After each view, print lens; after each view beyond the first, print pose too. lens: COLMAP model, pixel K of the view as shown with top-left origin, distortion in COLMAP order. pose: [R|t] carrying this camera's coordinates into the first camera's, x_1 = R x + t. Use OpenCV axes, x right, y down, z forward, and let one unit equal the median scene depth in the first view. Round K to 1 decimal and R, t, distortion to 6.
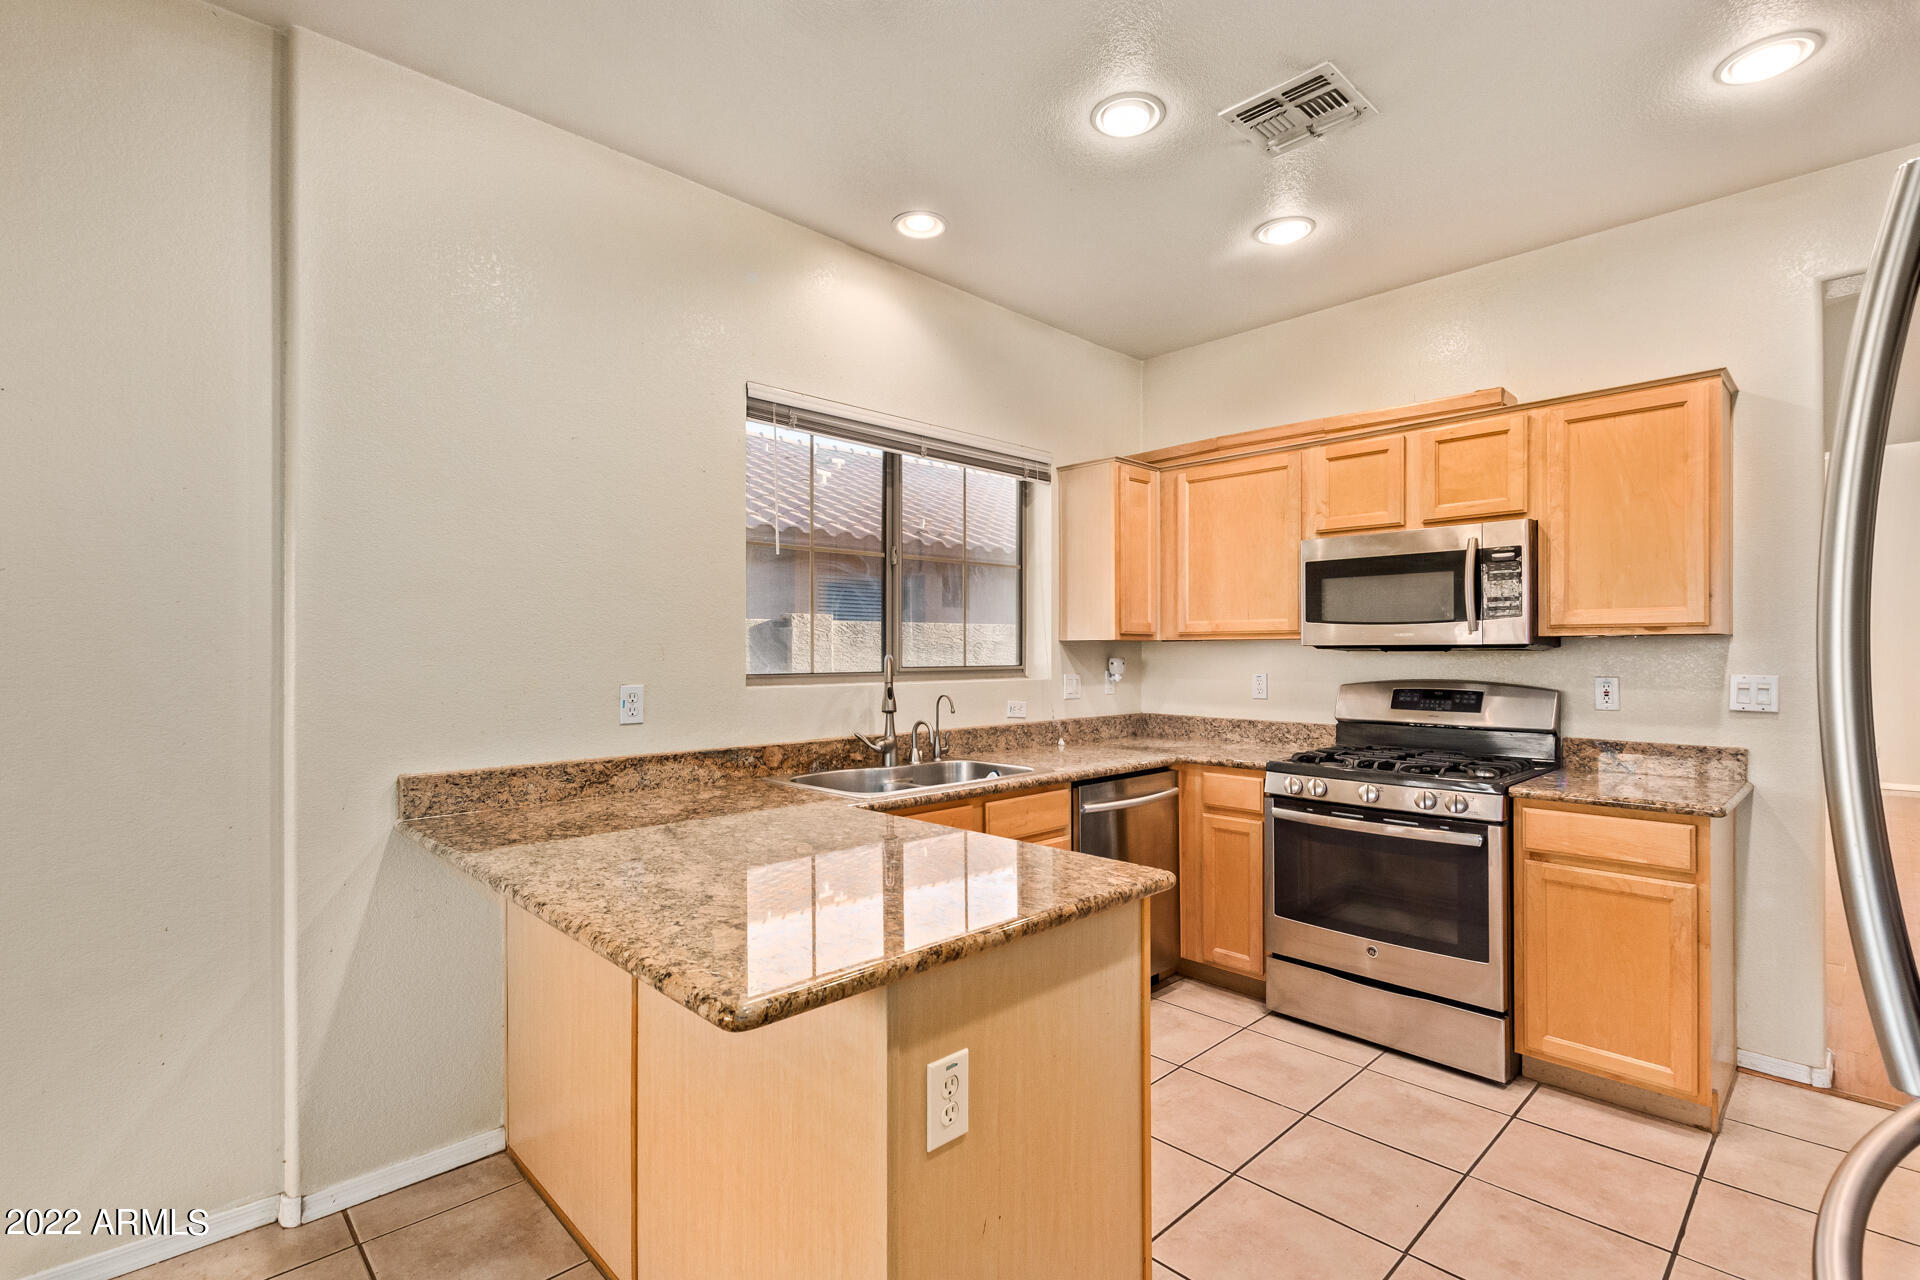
lens RADIAL K [[890.1, 0, 956.2], [0, 890.1, 650.7], [0, 0, 1]] dist [0.003465, -0.000333]
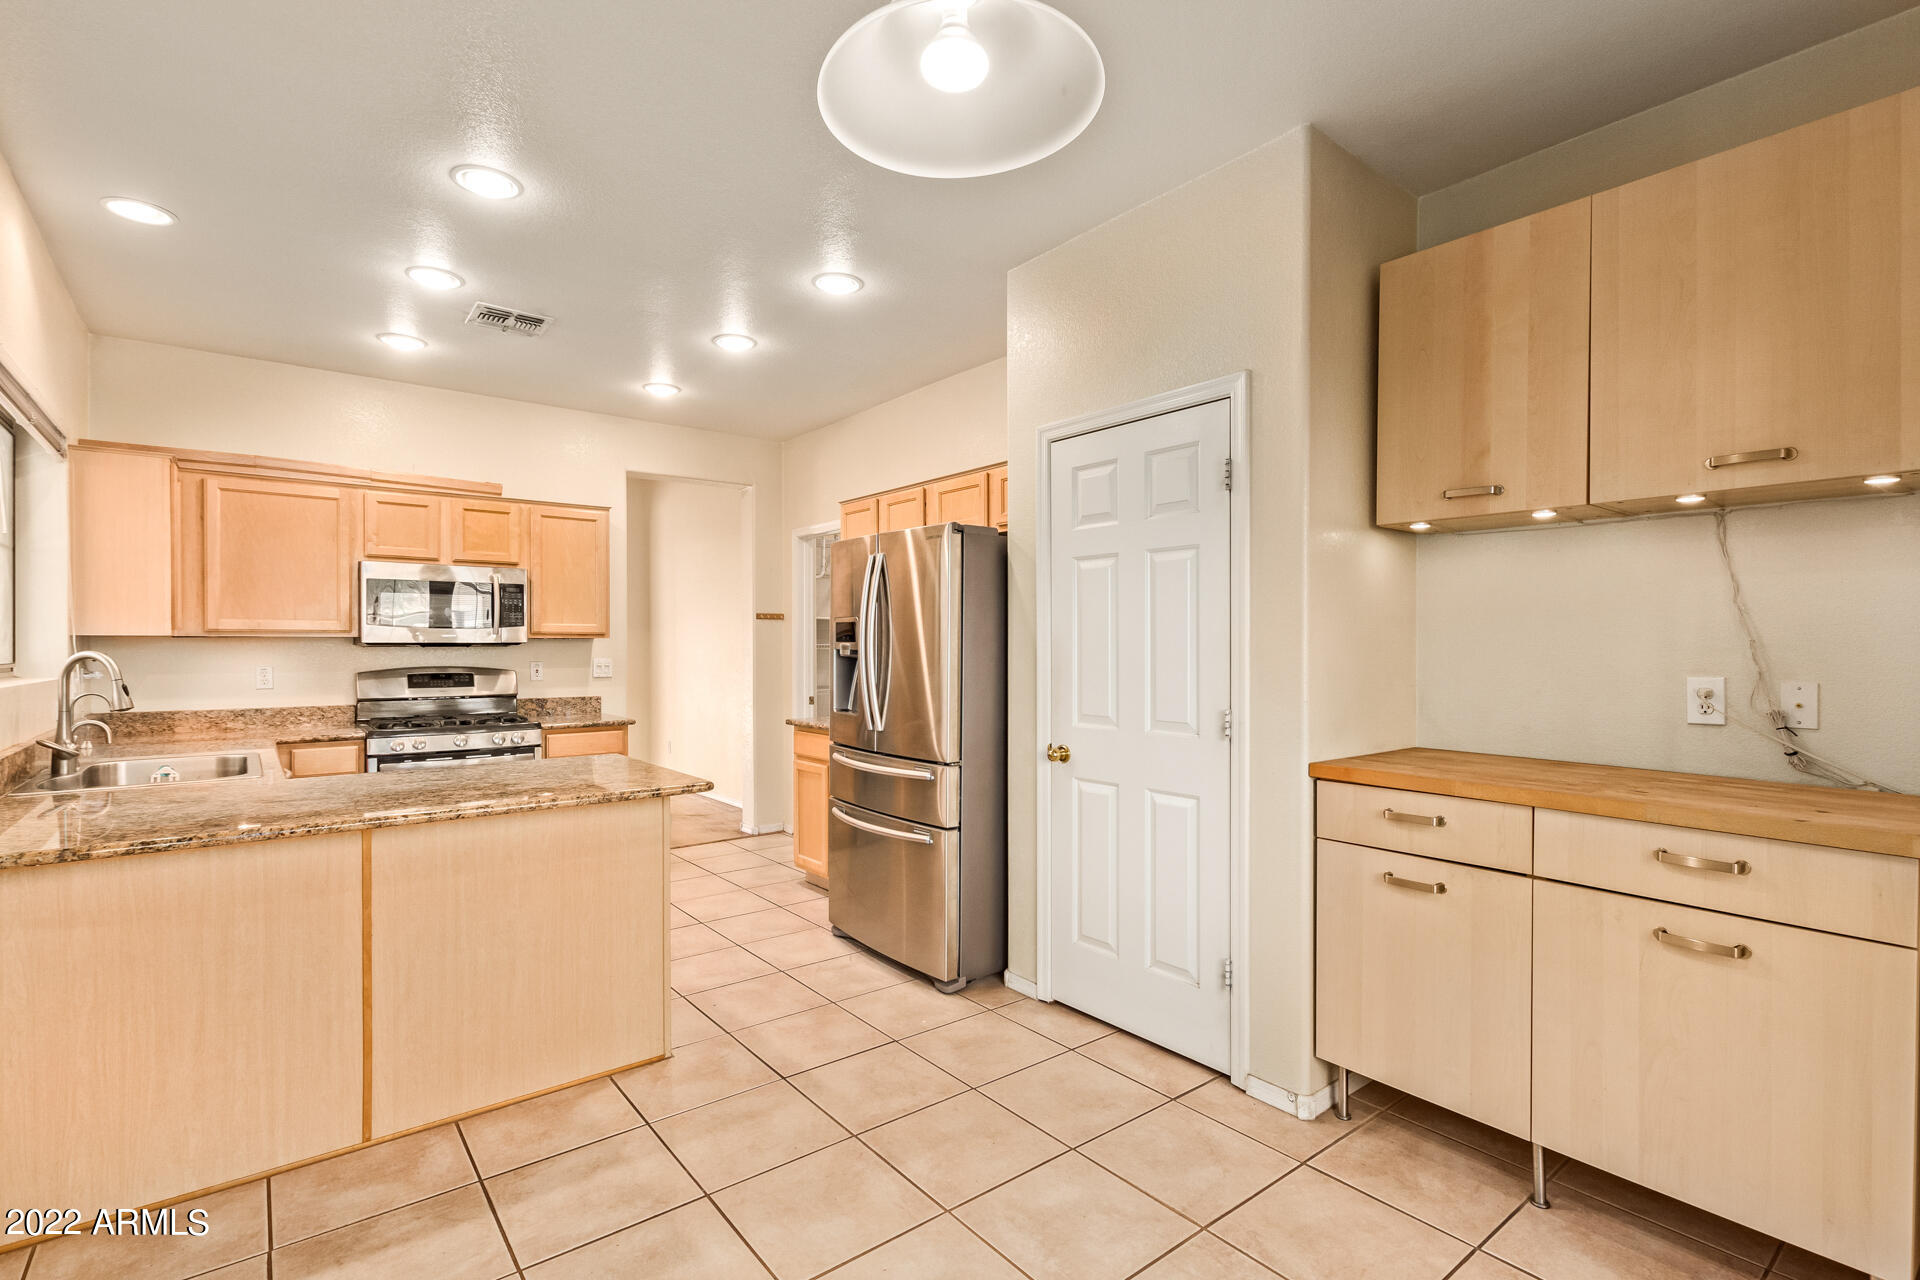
lens RADIAL K [[887.3, 0, 962.8], [0, 887.3, 651.0], [0, 0, 1]] dist [0.005113, -0.000281]
pose [[0.096352, -0.003574, 0.995341, -0.879553], [0.000512, 0.999994, 0.003541, 0.002558], [-0.995347, 0.000168, 0.096353, 0.007465]]
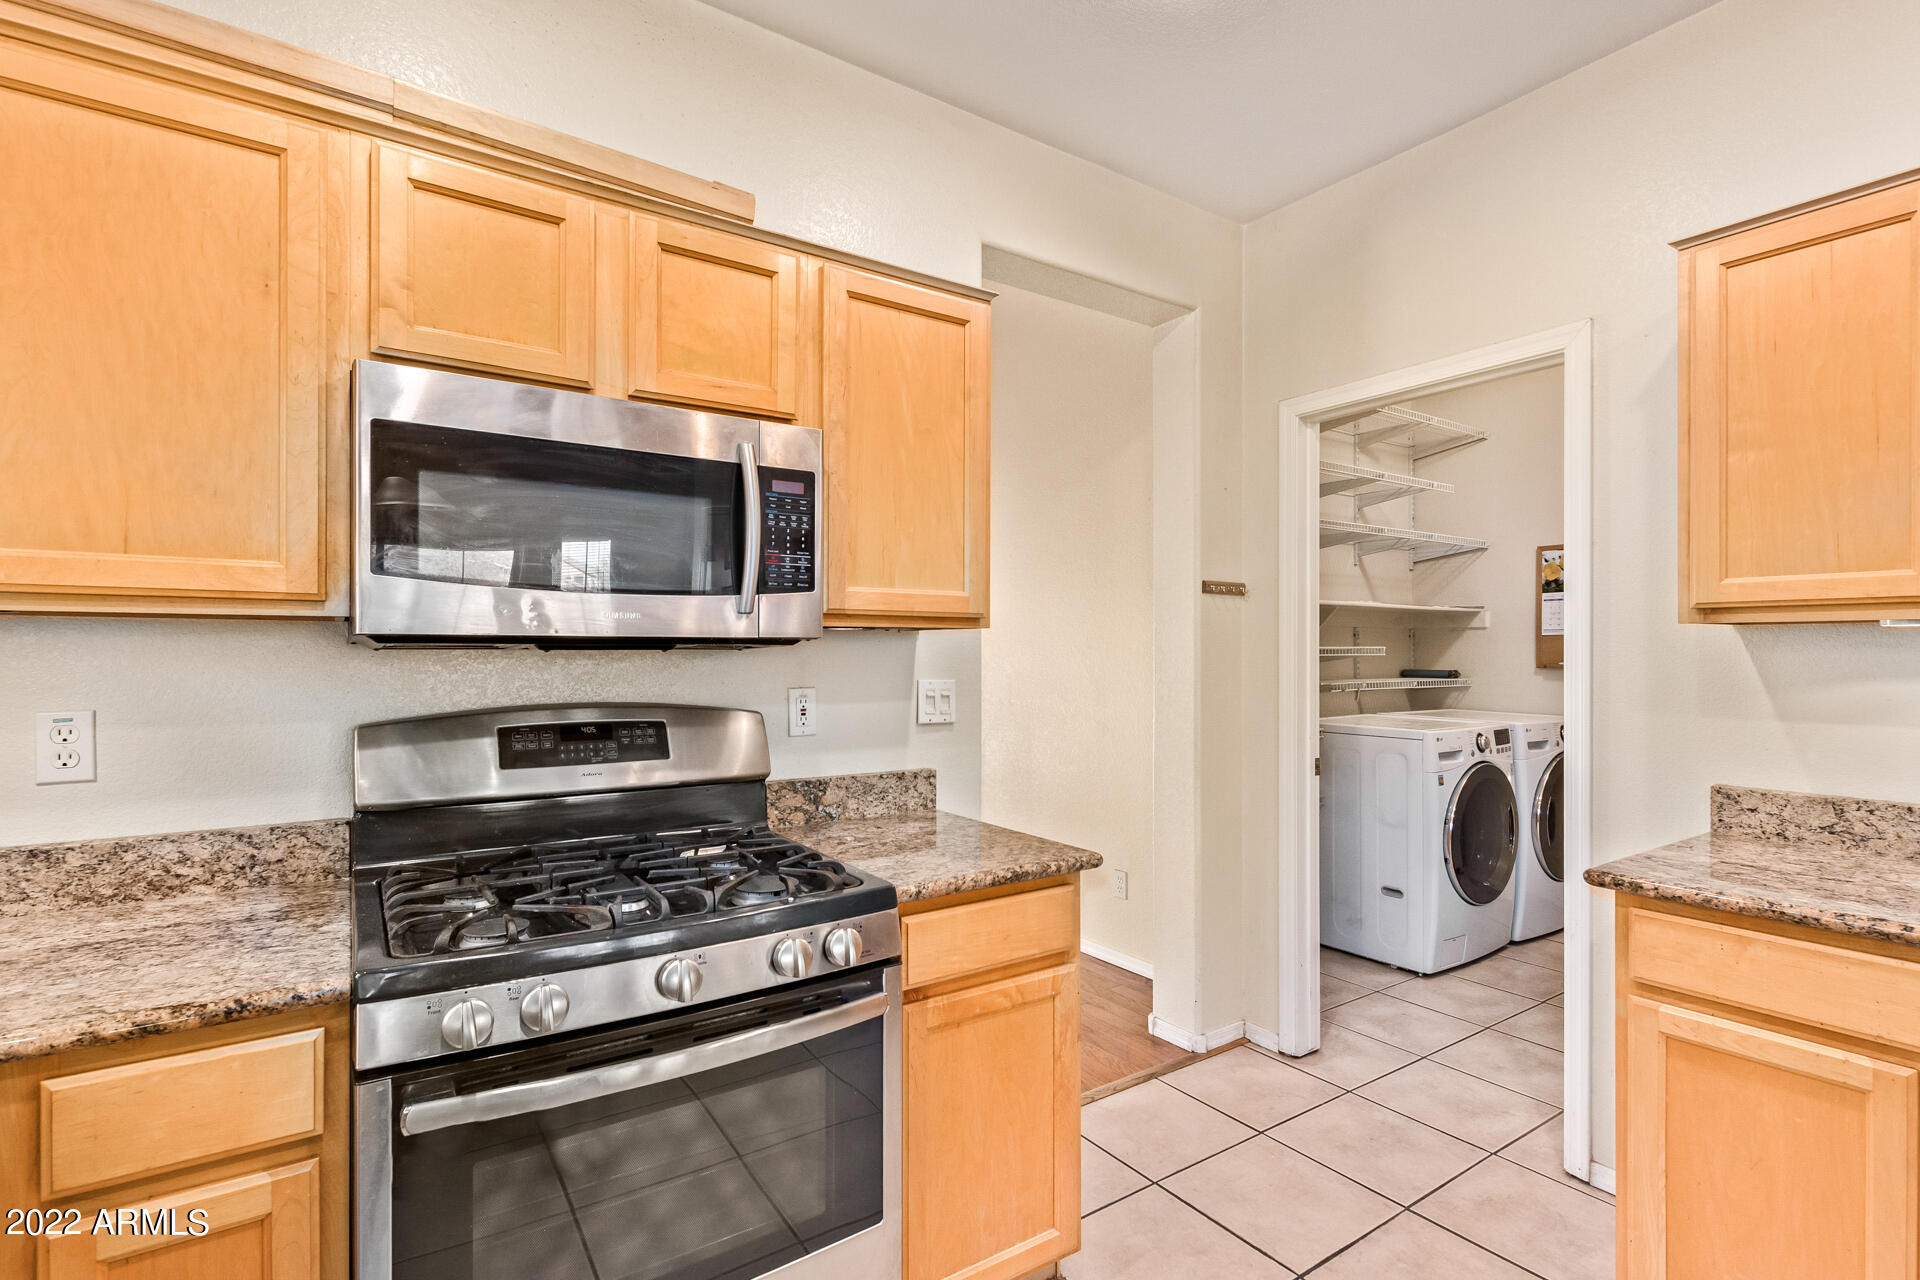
lens RADIAL K [[890.1, 0, 956.2], [0, 890.1, 650.7], [0, 0, 1]] dist [0.003465, -0.000333]
pose [[0.167329, 0.004103, 0.985893, 0.058669], [-0.000915, 0.999992, -0.004006, 0.002592], [-0.985901, -0.000232, 0.167332, 0.736932]]
